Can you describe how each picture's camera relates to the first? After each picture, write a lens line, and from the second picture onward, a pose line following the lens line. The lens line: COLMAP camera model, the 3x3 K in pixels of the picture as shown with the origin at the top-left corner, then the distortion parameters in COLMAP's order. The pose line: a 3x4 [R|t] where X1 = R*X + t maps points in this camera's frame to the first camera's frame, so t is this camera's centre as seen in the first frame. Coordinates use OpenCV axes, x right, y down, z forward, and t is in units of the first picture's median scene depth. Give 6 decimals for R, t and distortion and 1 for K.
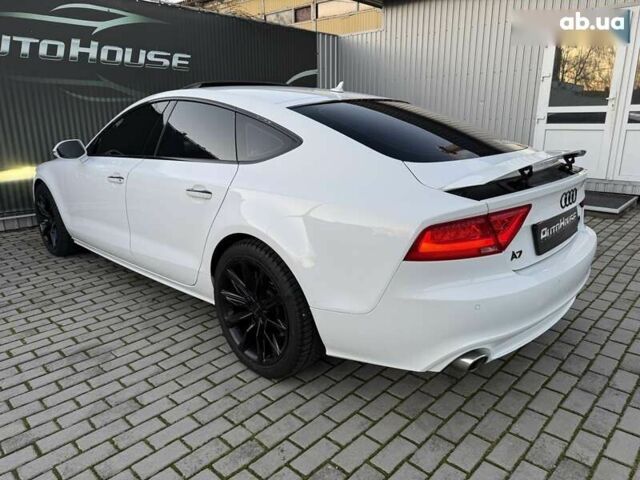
lens RADIAL K [[453.6, 0, 314.6], [0, 453.6, 239.1], [0, 0, 1]] dist [0.015408, -0.014276]
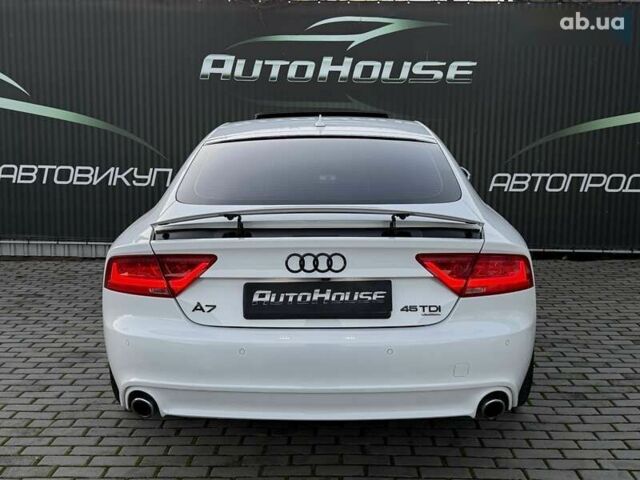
lens RADIAL K [[771.4, 0, 316.0], [0, 771.4, 235.9], [0, 0, 1]] dist [0.089943, 0.000000]
pose [[0.680170, 0.108503, -0.724980, 0.601815], [-0.204656, 0.977768, -0.045670, -0.029082], [0.703907, 0.179435, 0.687254, 0.017200]]
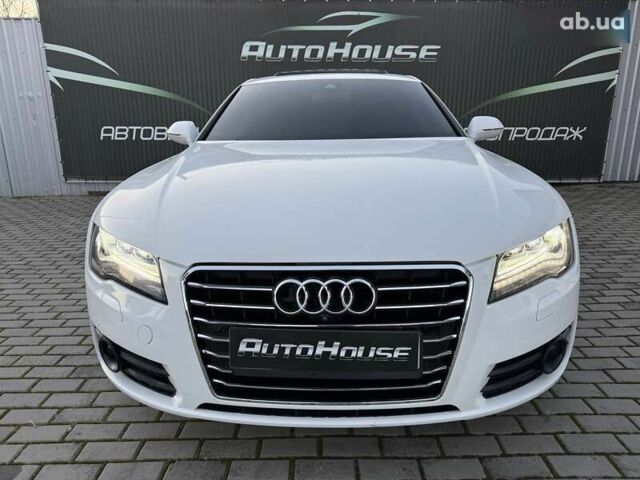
lens RADIAL K [[453.6, 0, 321.4], [0, 453.6, 240.3], [0, 0, 1]] dist [0.015408, -0.014276]
pose [[0.699800, 0.191085, -0.688307, 0.397660], [-0.187749, 0.978882, 0.080869, -0.016227], [0.689224, 0.072637, 0.720898, 0.149268]]
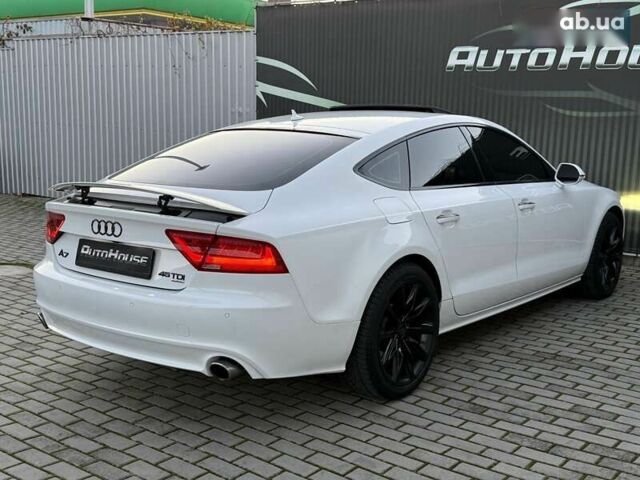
lens RADIAL K [[771.4, 0, 319.2], [0, 771.4, 245.1], [0, 0, 1]] dist [0.089943, 0.000000]
pose [[0.100603, 0.177337, -0.978995, 0.908126], [-0.282152, 0.948675, 0.142851, -0.171448], [0.954080, 0.261854, 0.145475, 0.470916]]
